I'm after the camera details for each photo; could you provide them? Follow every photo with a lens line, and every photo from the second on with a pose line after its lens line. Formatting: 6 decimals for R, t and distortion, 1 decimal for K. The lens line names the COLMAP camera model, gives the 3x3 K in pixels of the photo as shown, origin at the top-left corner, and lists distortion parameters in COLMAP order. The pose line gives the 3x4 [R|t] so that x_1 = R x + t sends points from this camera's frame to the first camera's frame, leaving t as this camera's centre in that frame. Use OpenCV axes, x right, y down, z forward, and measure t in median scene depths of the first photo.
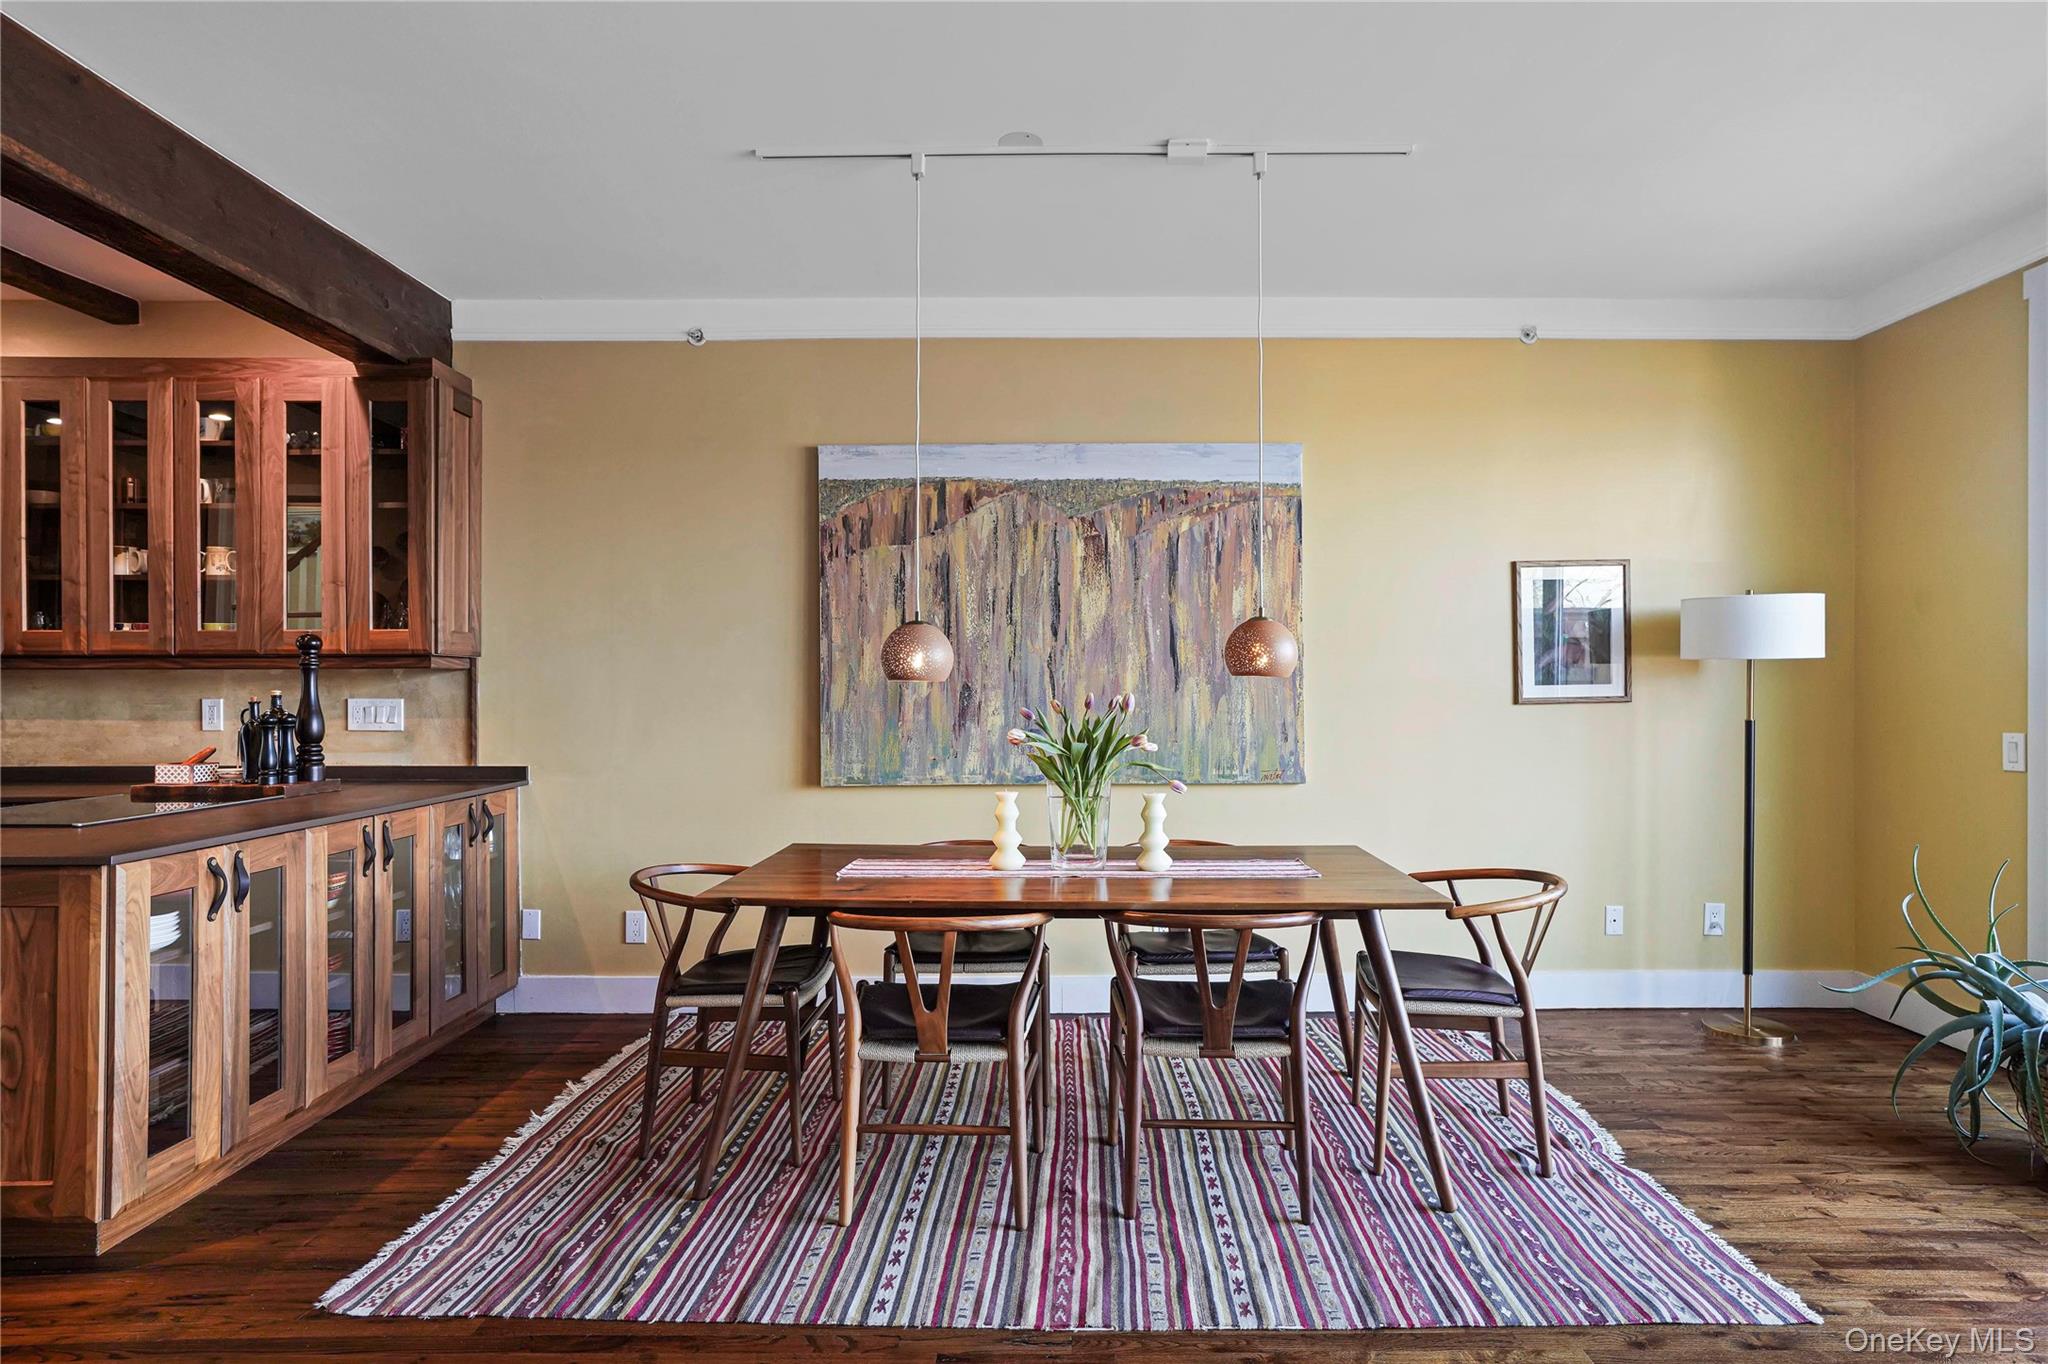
lens RADIAL K [[1131.6, 0, 1051.9], [0, 1131.6, 692.5], [0, 0, 1]] dist [-0.043753, 0.036919]
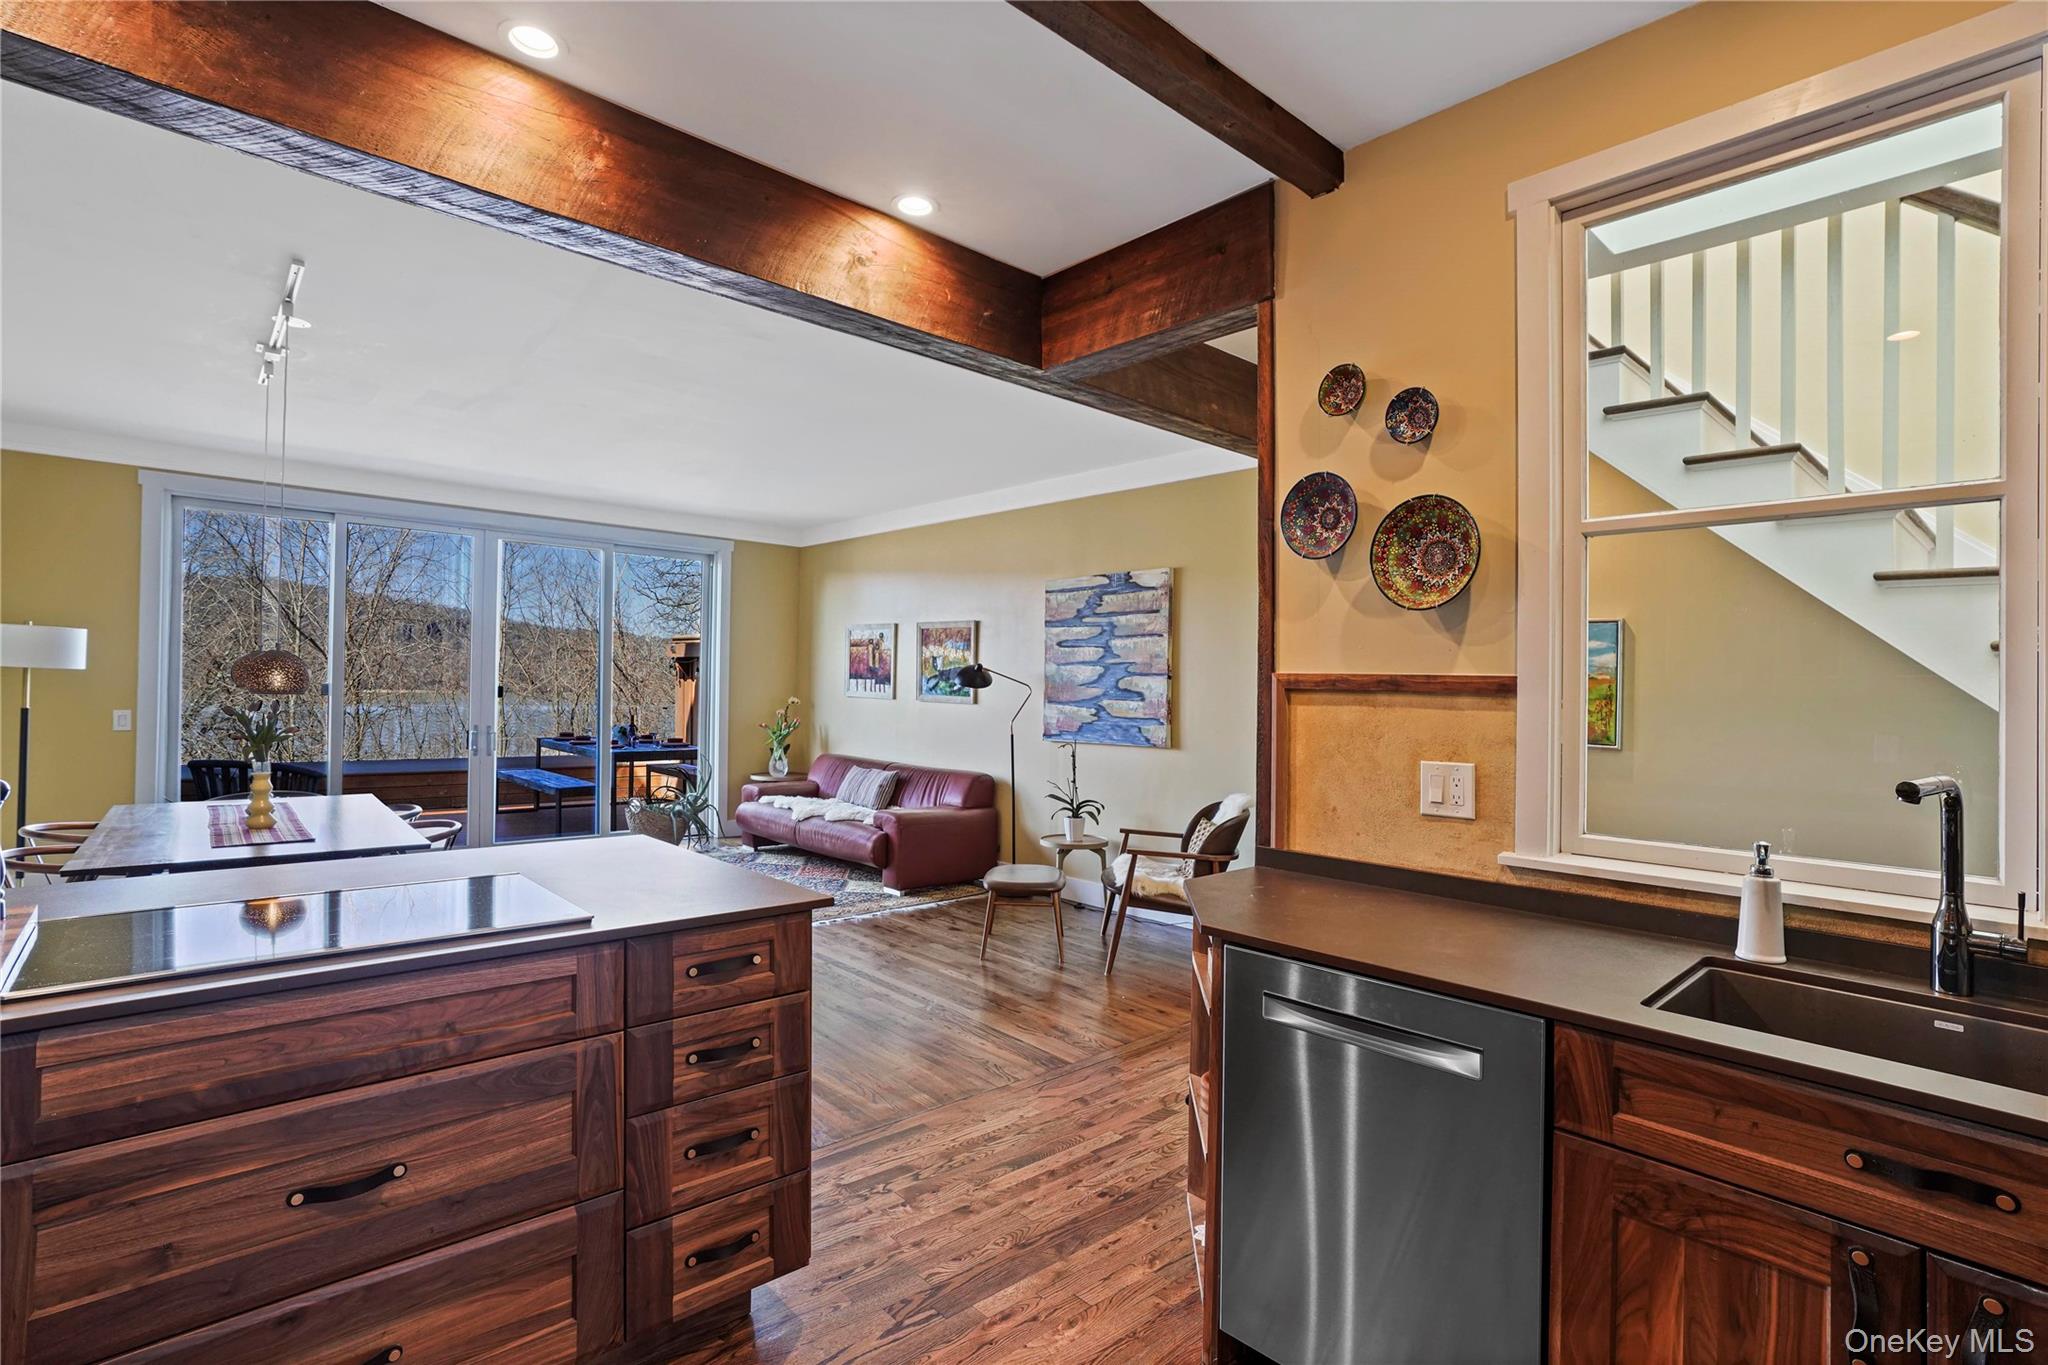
lens RADIAL K [[959.1, 0, 1036.3], [0, 959.1, 690.6], [0, 0, 1]] dist [-0.049868, 0.028555]
pose [[-0.679507, -0.014950, 0.733517, -1.203345], [-0.016923, 0.999846, 0.004701, -0.027283], [-0.733474, -0.009219, -0.679655, 0.856087]]
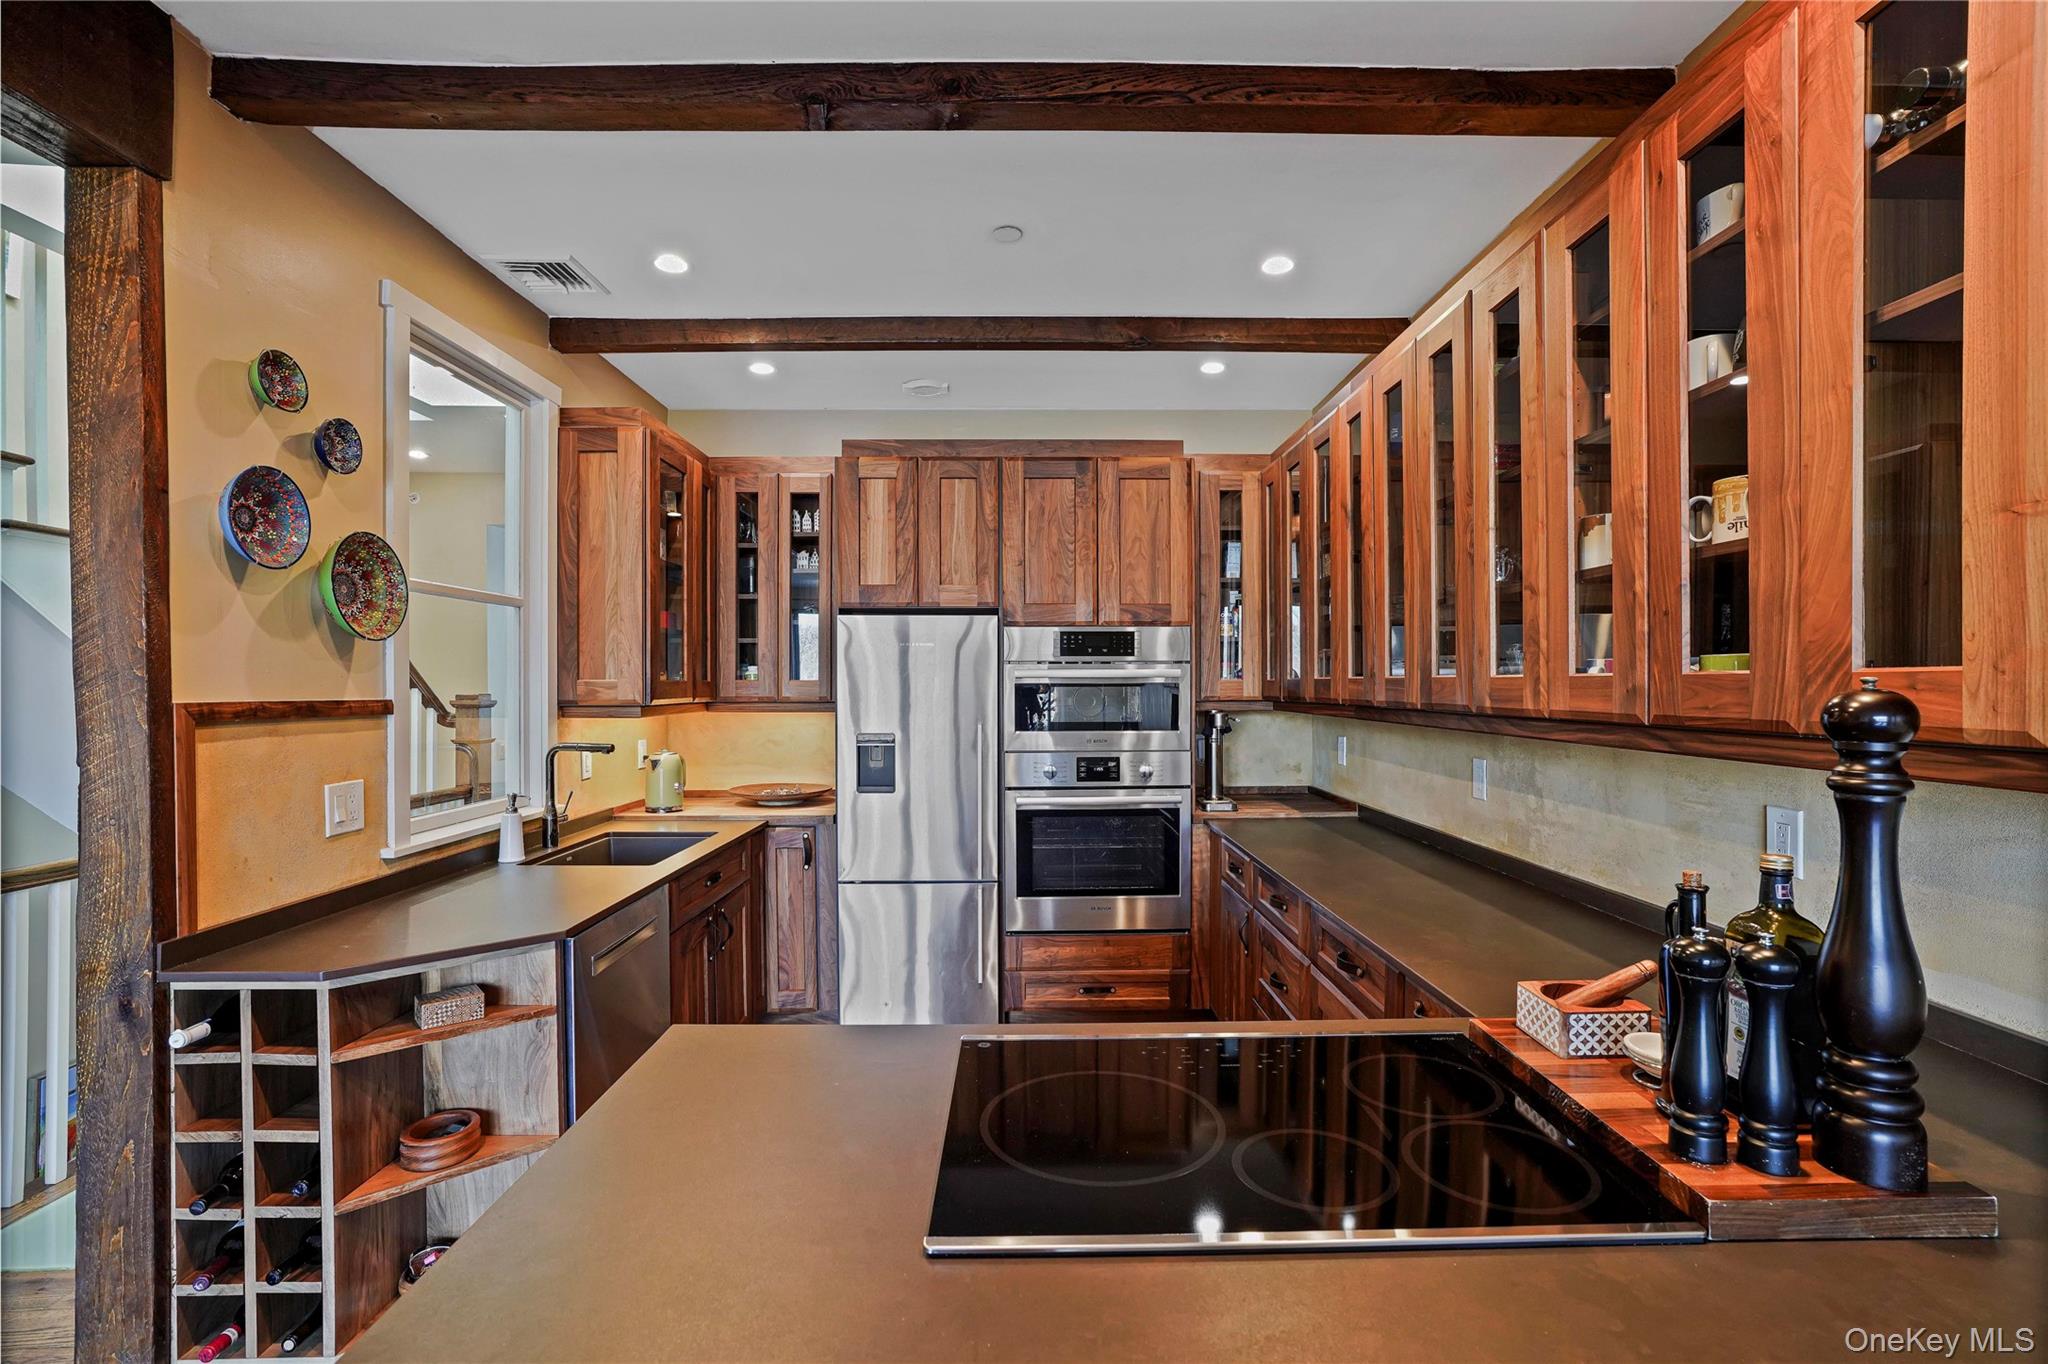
lens RADIAL K [[932.0, 0, 1052.3], [0, 932.0, 687.9], [0, 0, 1]] dist [-0.003224, -0.000257]
pose [[0.013332, 0.007012, -0.999887, -0.390263], [-0.002869, 0.999972, 0.006974, -0.050471], [0.999907, 0.002776, 0.013352, 0.734130]]
